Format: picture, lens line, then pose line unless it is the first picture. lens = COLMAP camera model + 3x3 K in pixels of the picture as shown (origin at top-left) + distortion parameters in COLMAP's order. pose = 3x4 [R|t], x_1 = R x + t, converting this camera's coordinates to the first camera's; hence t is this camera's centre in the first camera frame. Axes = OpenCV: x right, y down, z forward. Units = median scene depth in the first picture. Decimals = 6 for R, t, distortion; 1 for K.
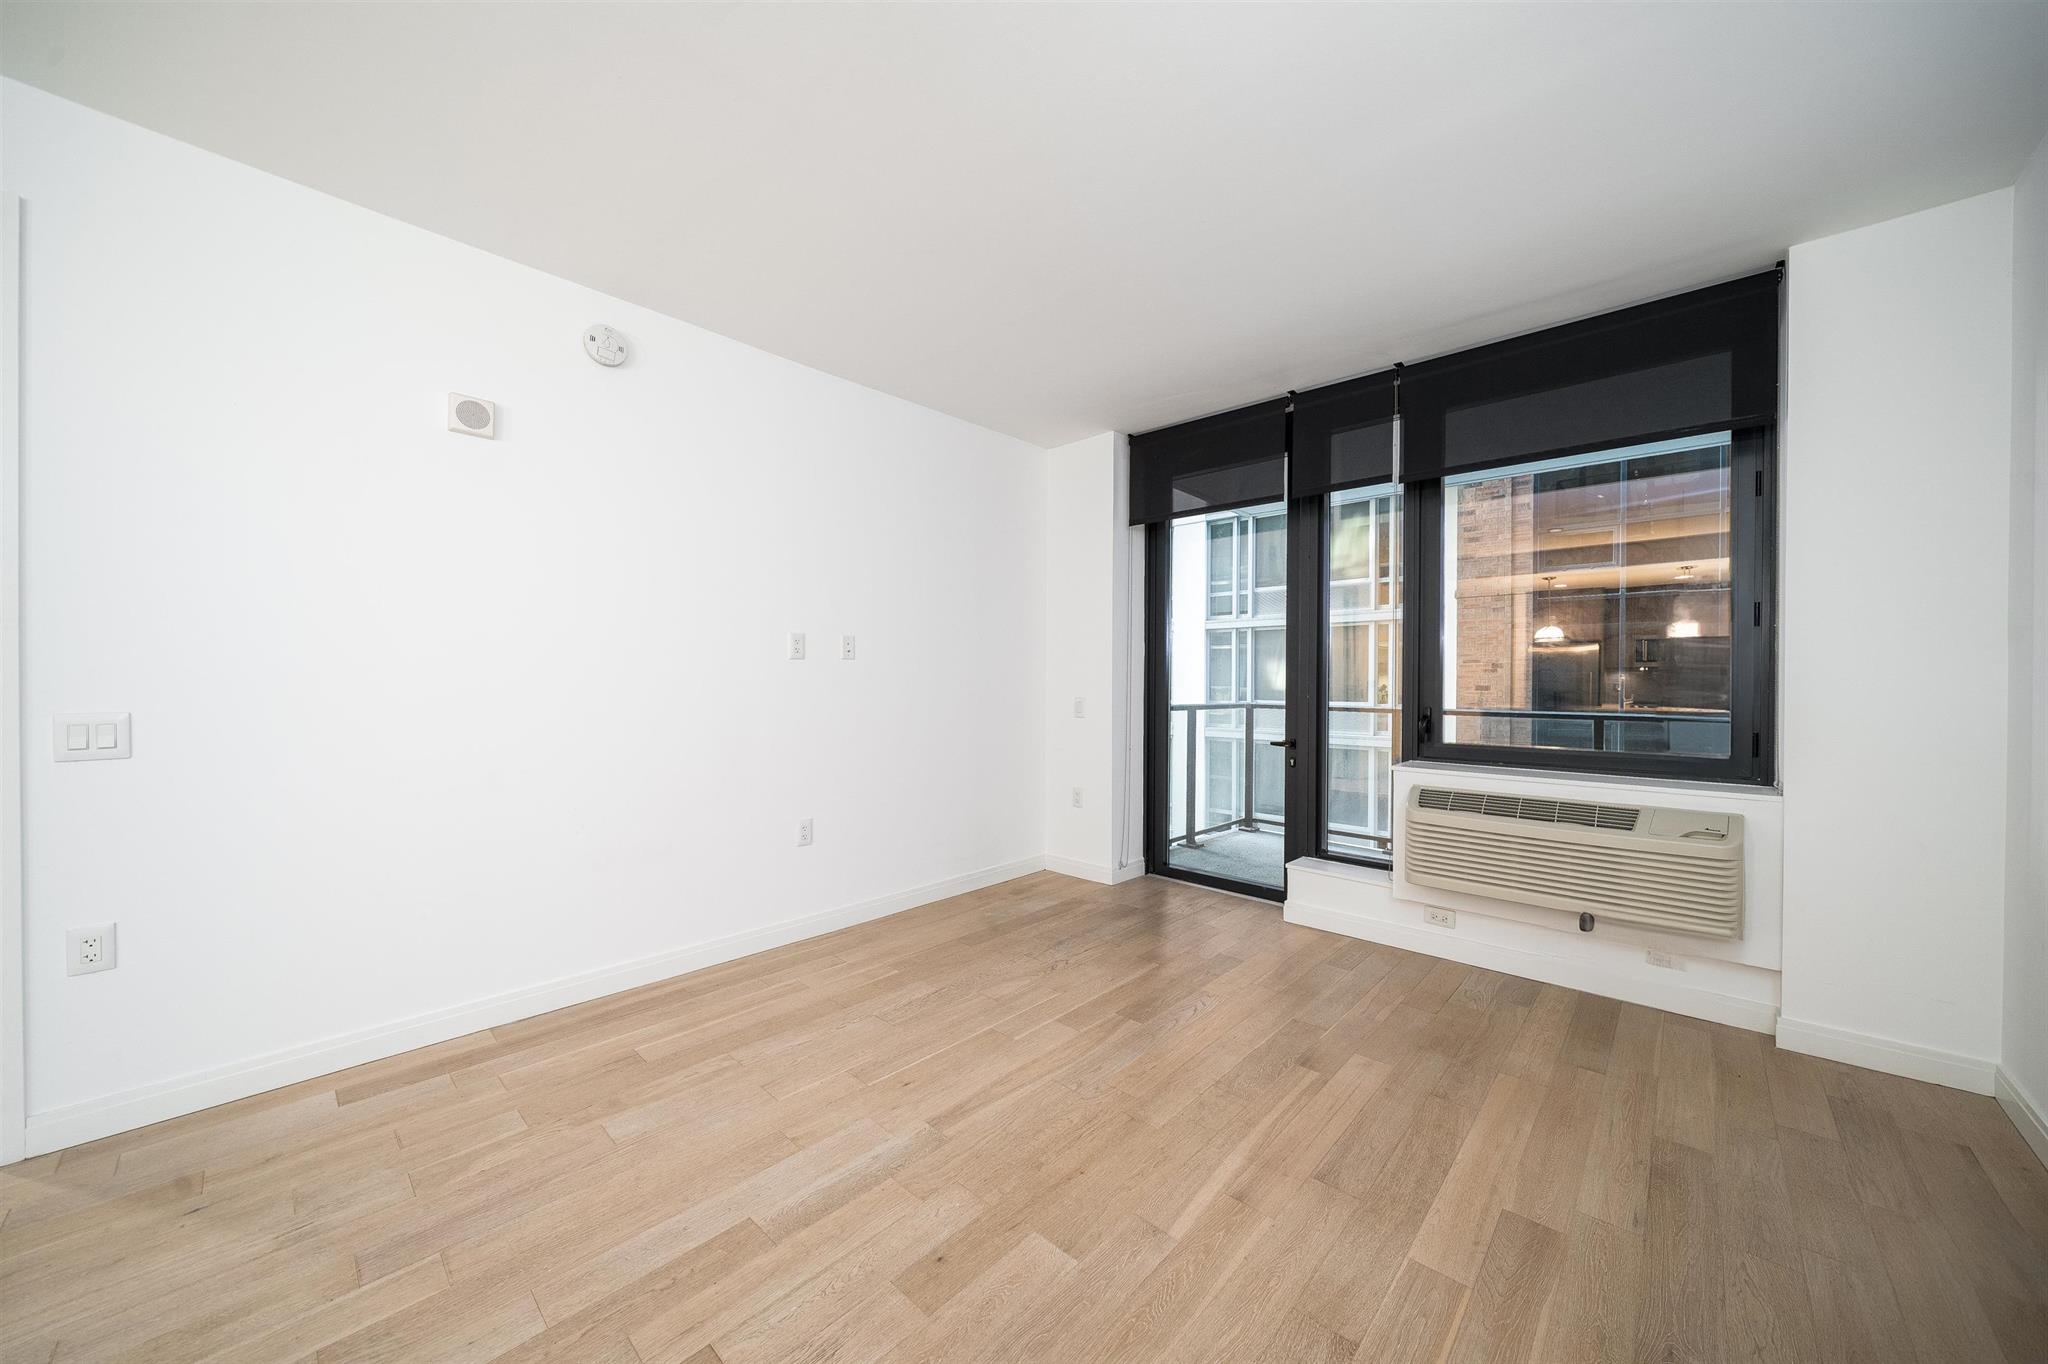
lens RADIAL K [[715.1, 0, 1033.2], [0, 715.1, 690.5], [0, 0, 1]] dist [-0.007460, -0.000015]
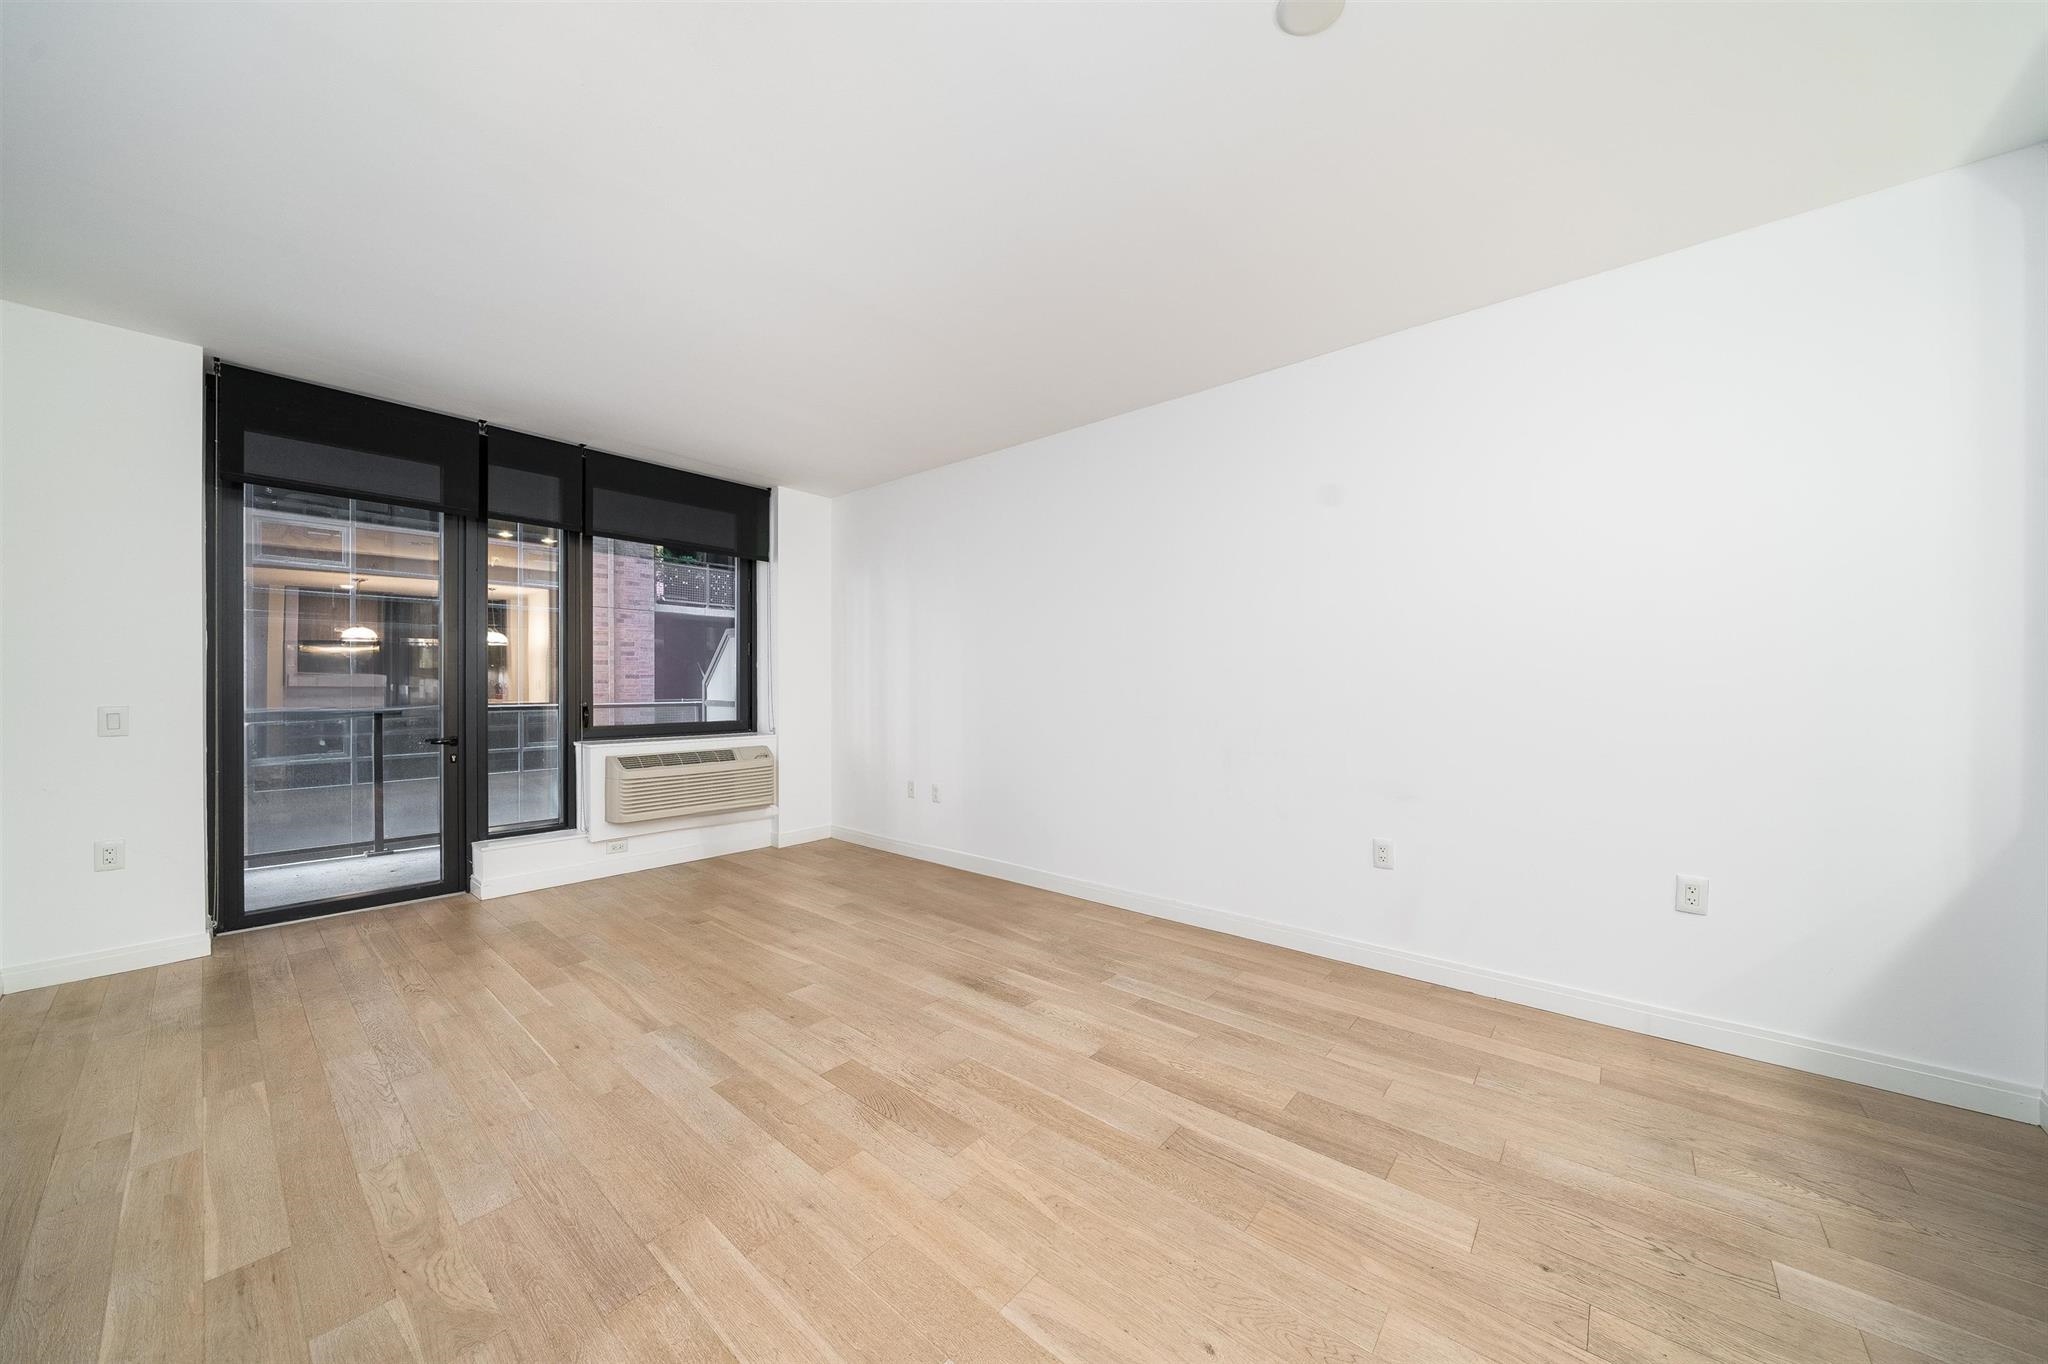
lens RADIAL K [[715.1, 0, 1020.3], [0, 715.1, 681.9], [0, 0, 1]] dist [-0.007460, -0.000015]
pose [[-0.024563, -0.002920, 0.999694, -1.070296], [0.012022, 0.999923, 0.003217, -0.010573], [-0.999626, 0.012098, -0.024526, 0.270099]]
